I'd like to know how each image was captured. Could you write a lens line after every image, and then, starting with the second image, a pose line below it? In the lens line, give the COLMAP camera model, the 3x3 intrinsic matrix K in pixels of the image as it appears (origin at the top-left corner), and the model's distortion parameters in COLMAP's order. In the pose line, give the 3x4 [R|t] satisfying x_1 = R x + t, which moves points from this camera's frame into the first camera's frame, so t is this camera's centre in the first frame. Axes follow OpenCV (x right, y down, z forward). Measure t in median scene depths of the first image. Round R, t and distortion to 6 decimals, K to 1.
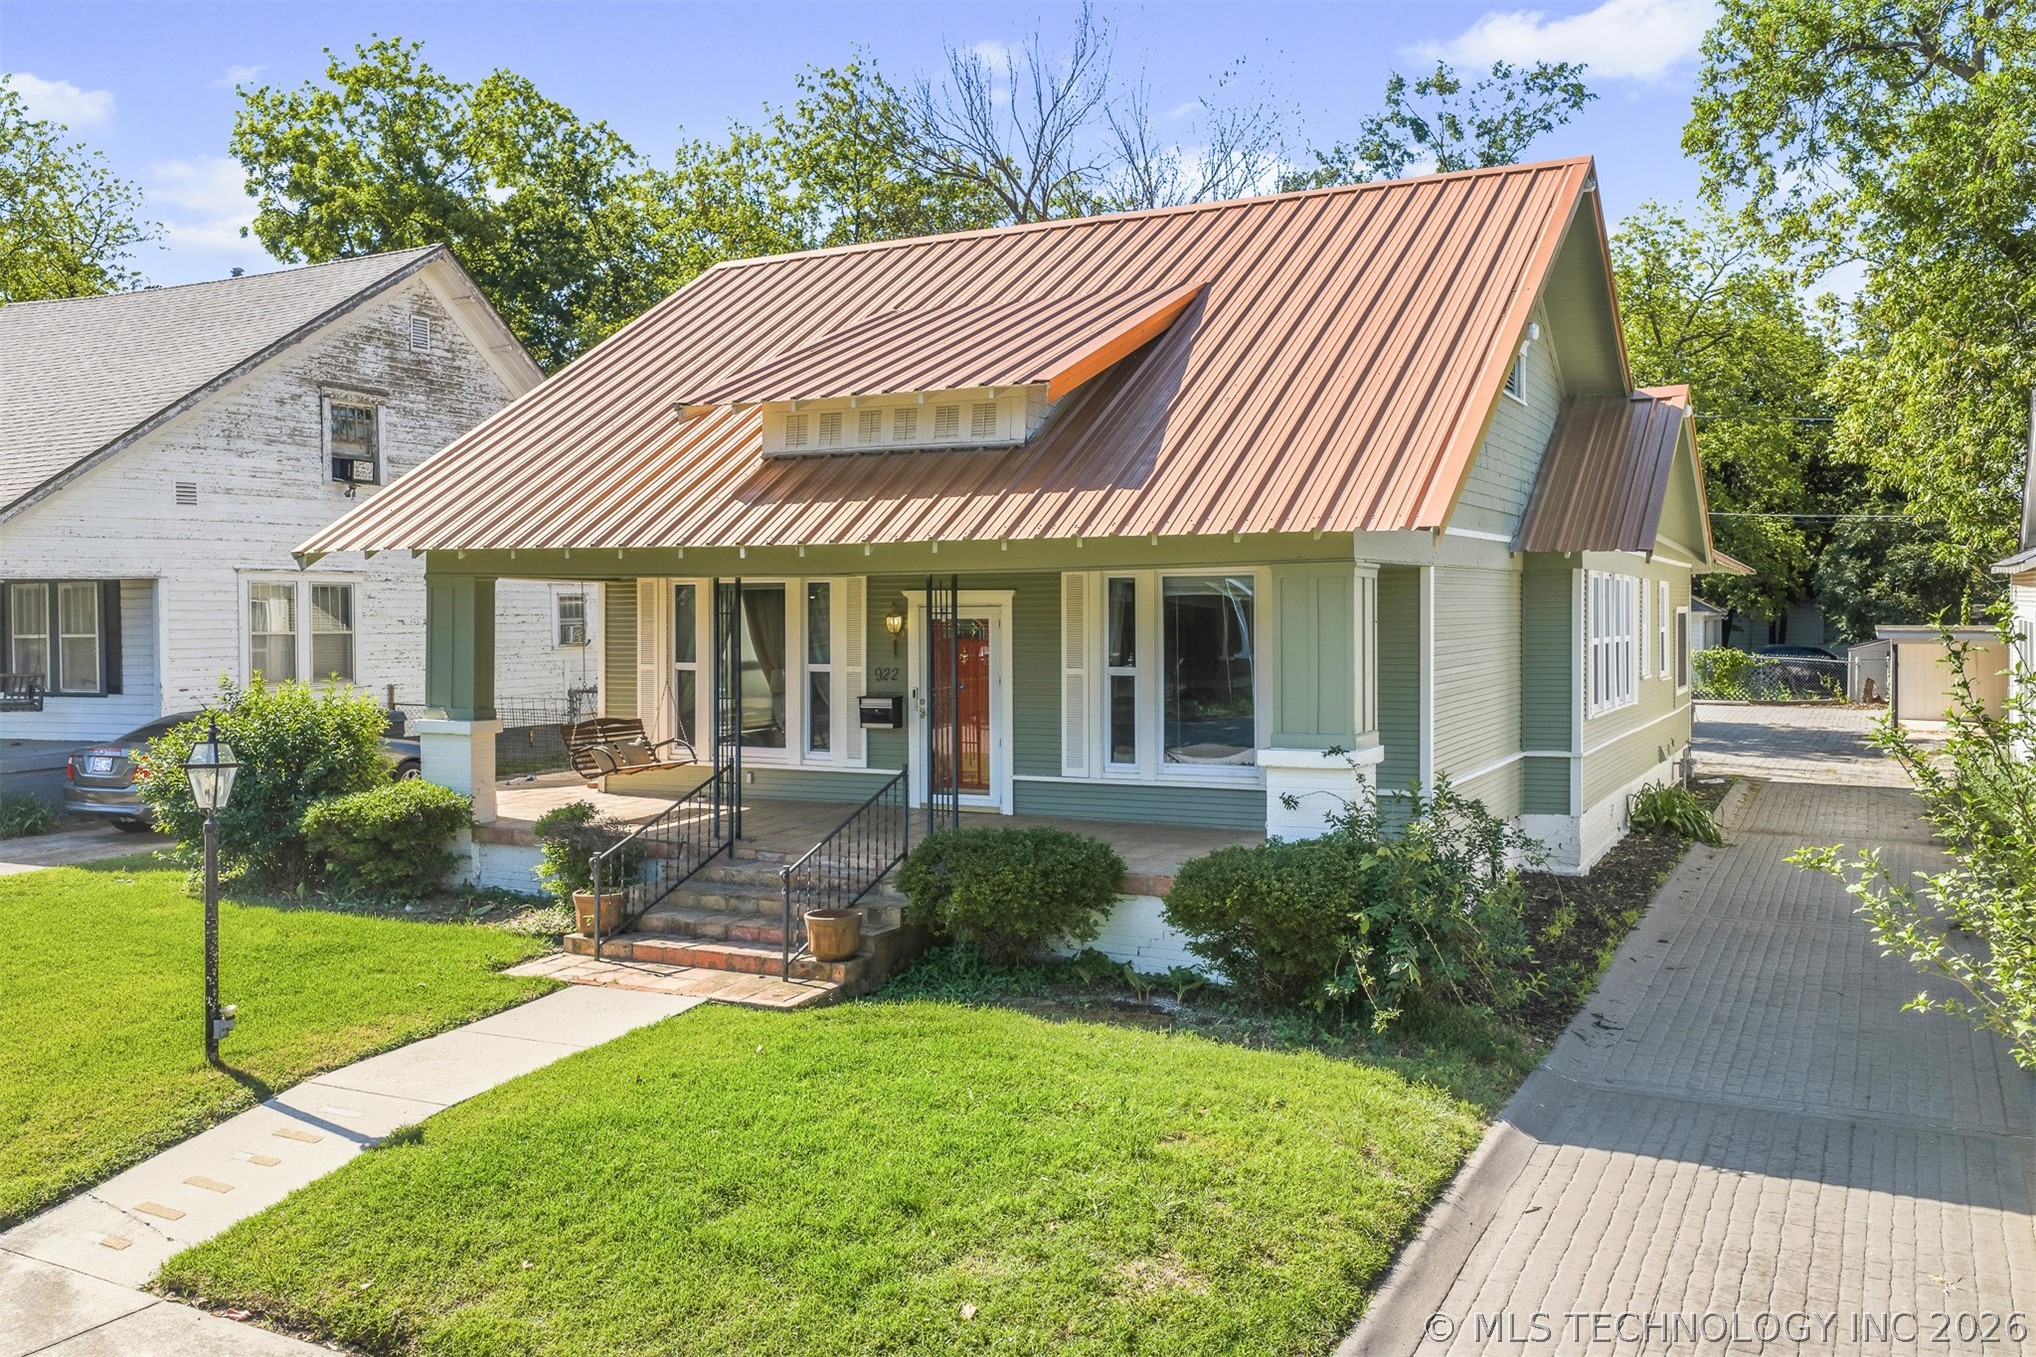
lens RADIAL K [[1713.2, 0, 1047.6], [0, 1713.2, 595.8], [0, 0, 1]] dist [-0.010042, 0.006304]
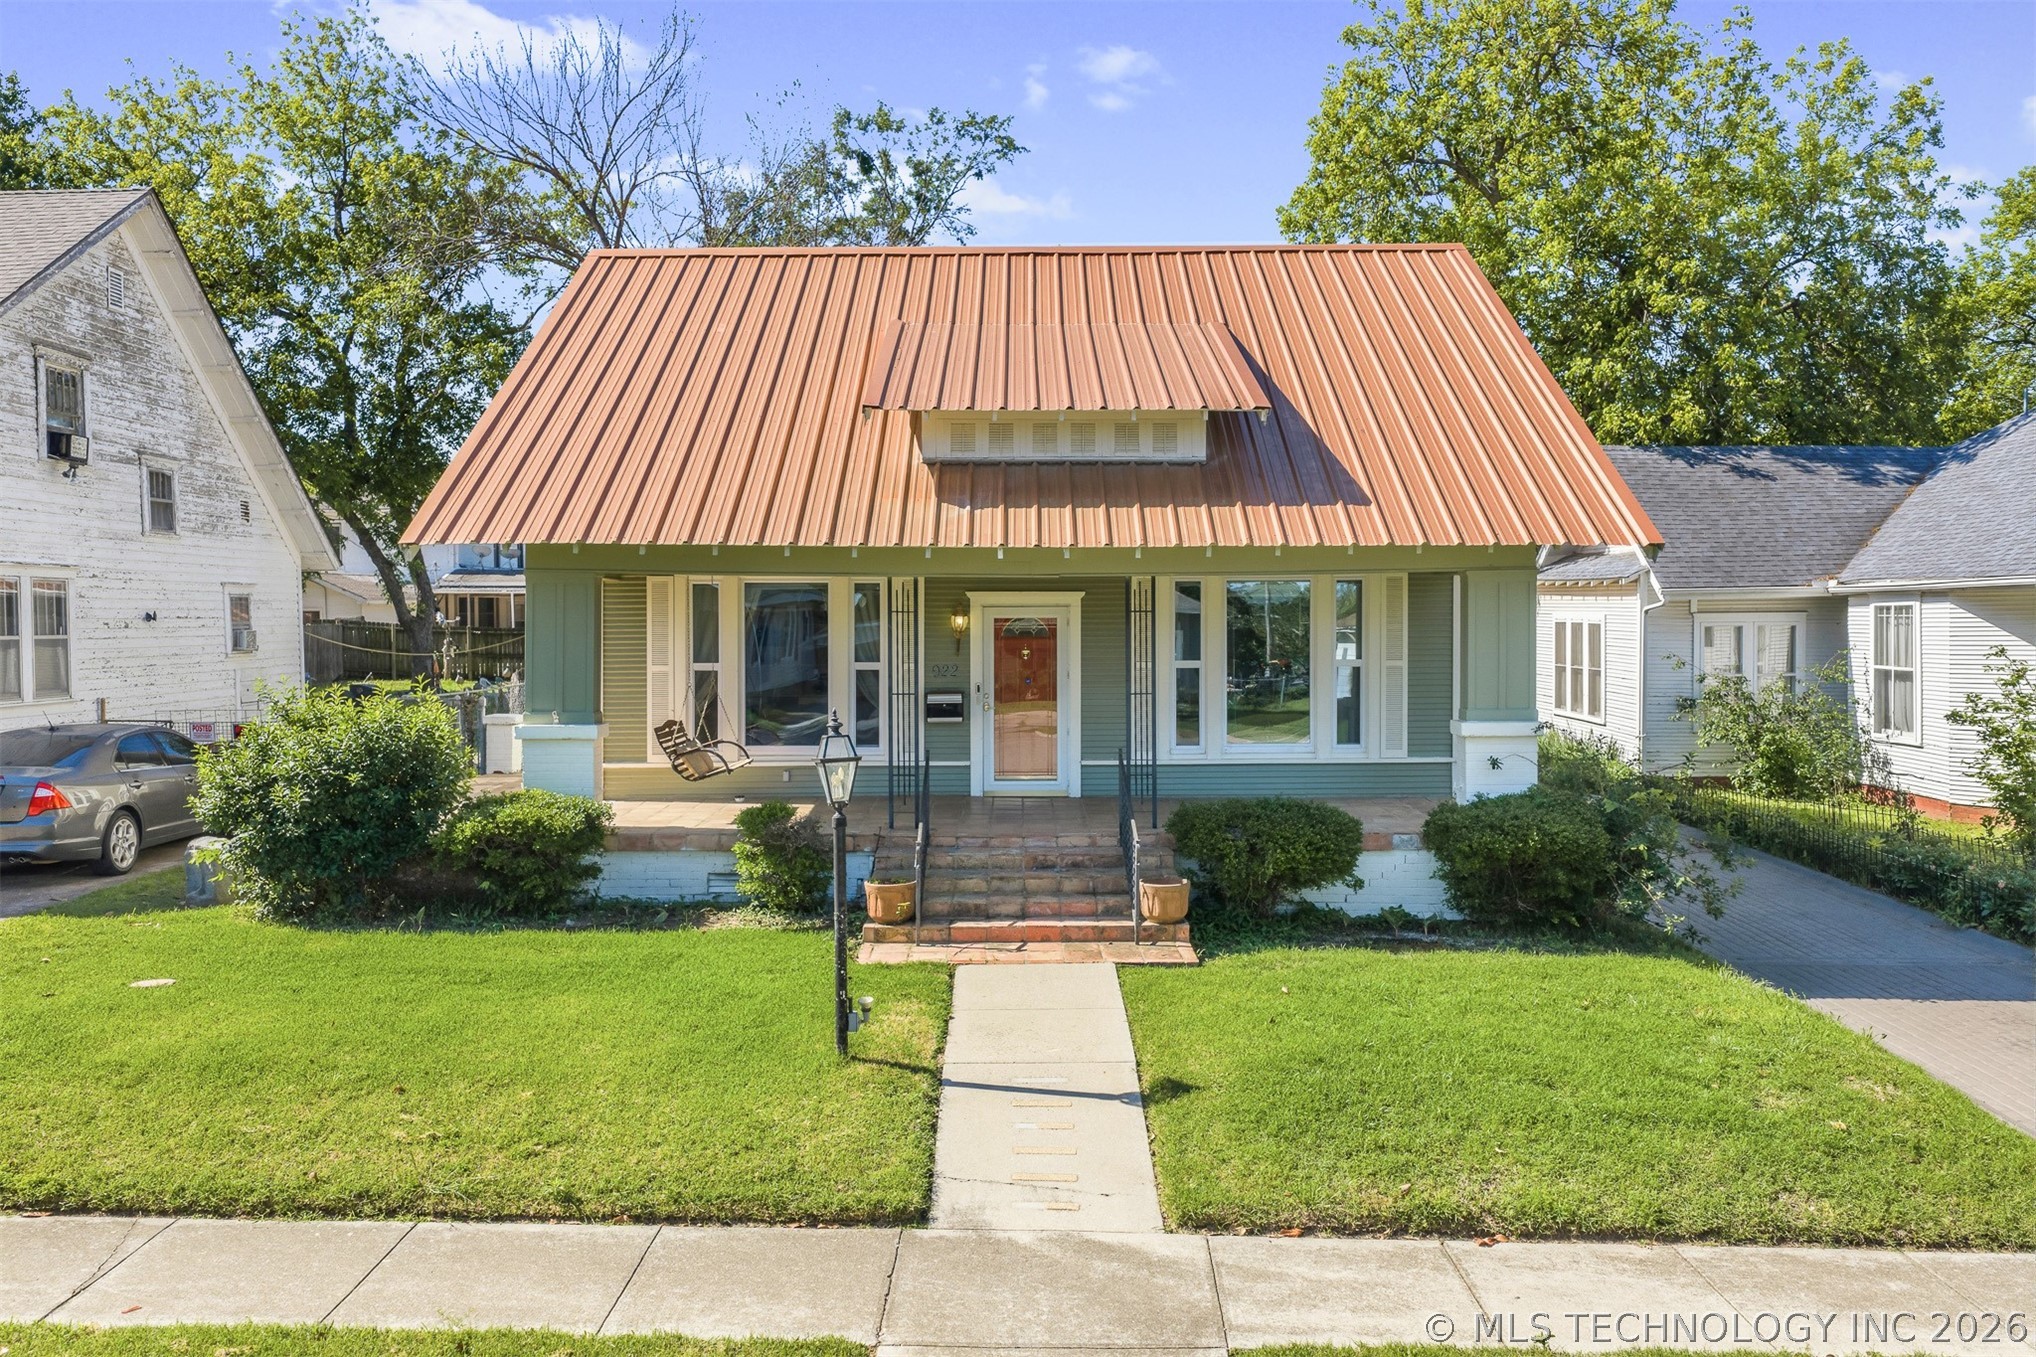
lens RADIAL K [[1696.5, 0, 1045.8], [0, 1696.5, 624.1], [0, 0, 1]] dist [-0.000204, 0.003030]
pose [[0.891094, -0.000488, 0.453818, -0.511475], [-0.004324, 0.999945, 0.009566, 0.006827], [-0.453797, -0.010487, 0.891043, 0.042605]]
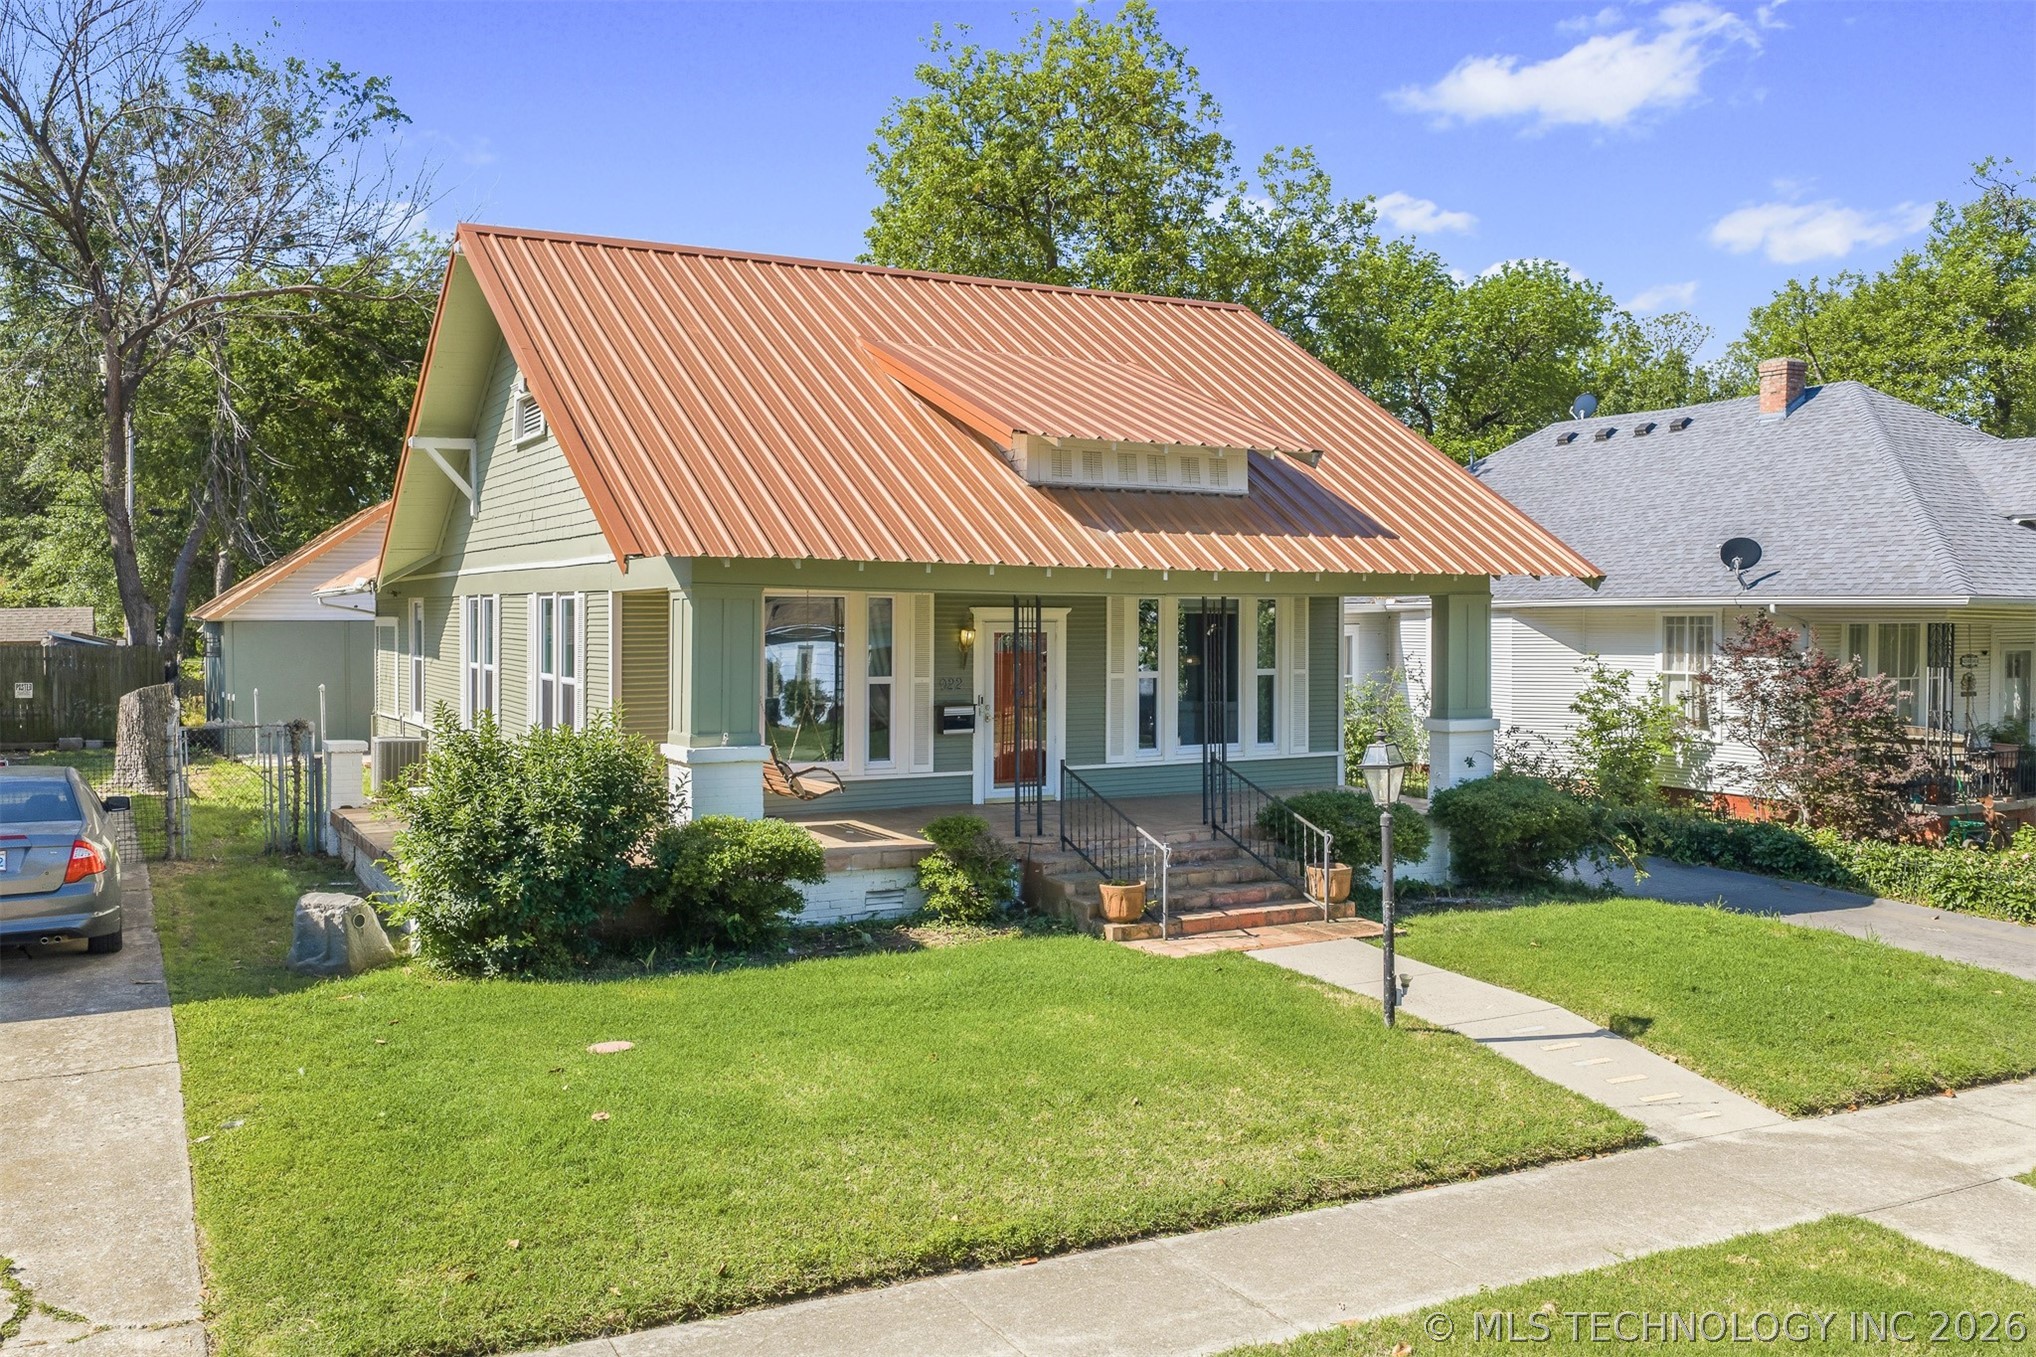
lens RADIAL K [[1696.5, 0, 1045.8], [0, 1696.5, 624.1], [0, 0, 1]] dist [-0.000204, 0.003030]
pose [[0.564507, 0.001984, 0.825426, -0.945106], [-0.009873, 0.999942, 0.004348, 0.002665], [-0.825369, -0.010604, 0.564494, 0.344135]]
